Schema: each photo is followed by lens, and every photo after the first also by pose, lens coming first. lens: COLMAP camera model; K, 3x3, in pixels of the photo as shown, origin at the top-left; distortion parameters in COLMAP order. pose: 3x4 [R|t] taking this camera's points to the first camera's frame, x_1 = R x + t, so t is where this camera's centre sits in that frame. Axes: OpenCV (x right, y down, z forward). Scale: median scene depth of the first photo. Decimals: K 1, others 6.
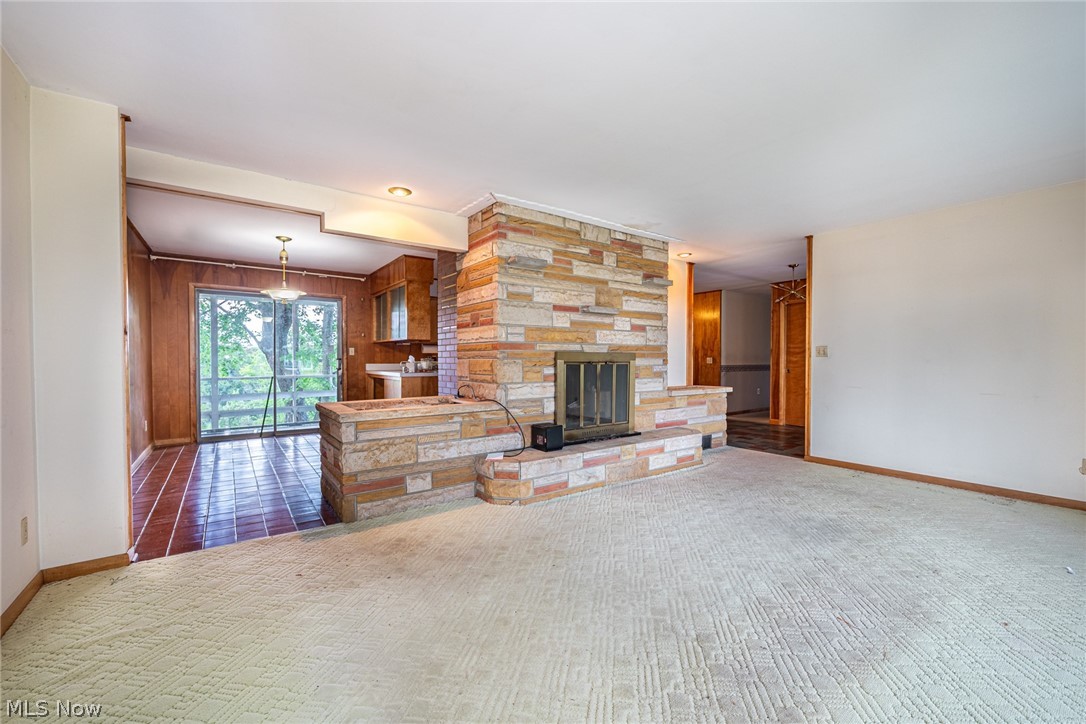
lens RADIAL K [[438.5, 0, 546.9], [0, 438.5, 360.1], [0, 0, 1]] dist [-0.001367, -0.000103]
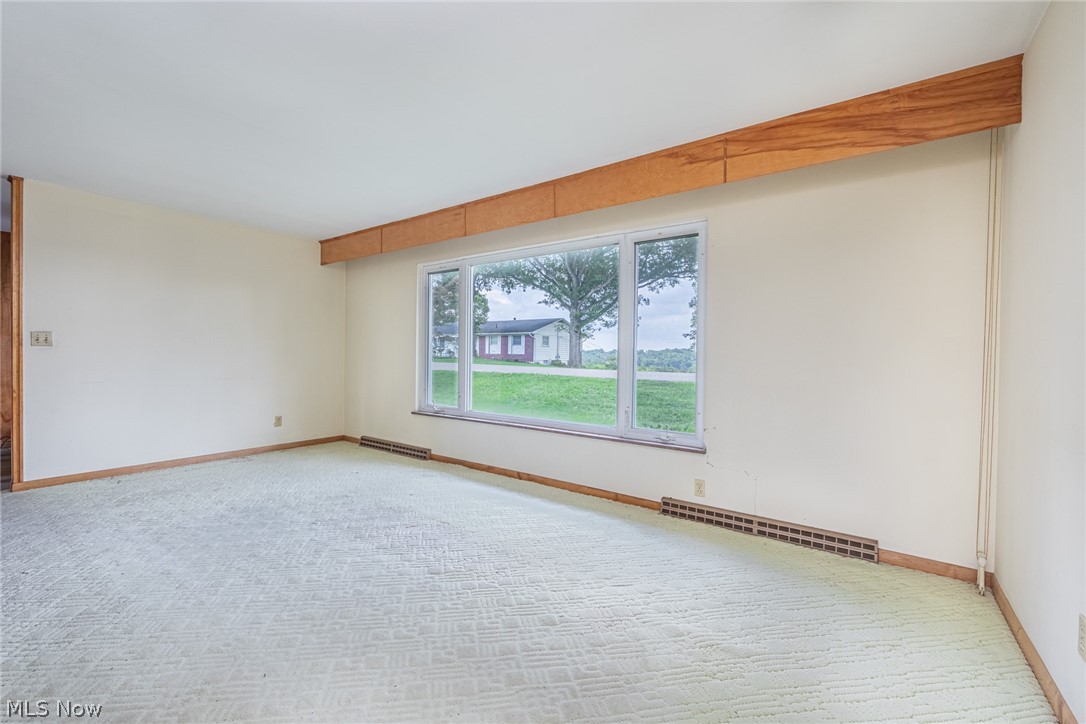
lens RADIAL K [[438.5, 0, 545.2], [0, 438.5, 363.1], [0, 0, 1]] dist [-0.001367, -0.000103]
pose [[-0.315821, -0.020858, 0.948590, -0.415760], [-0.008666, 0.999780, 0.019099, 0.001106], [-0.948779, -0.002189, -0.315932, 0.485110]]
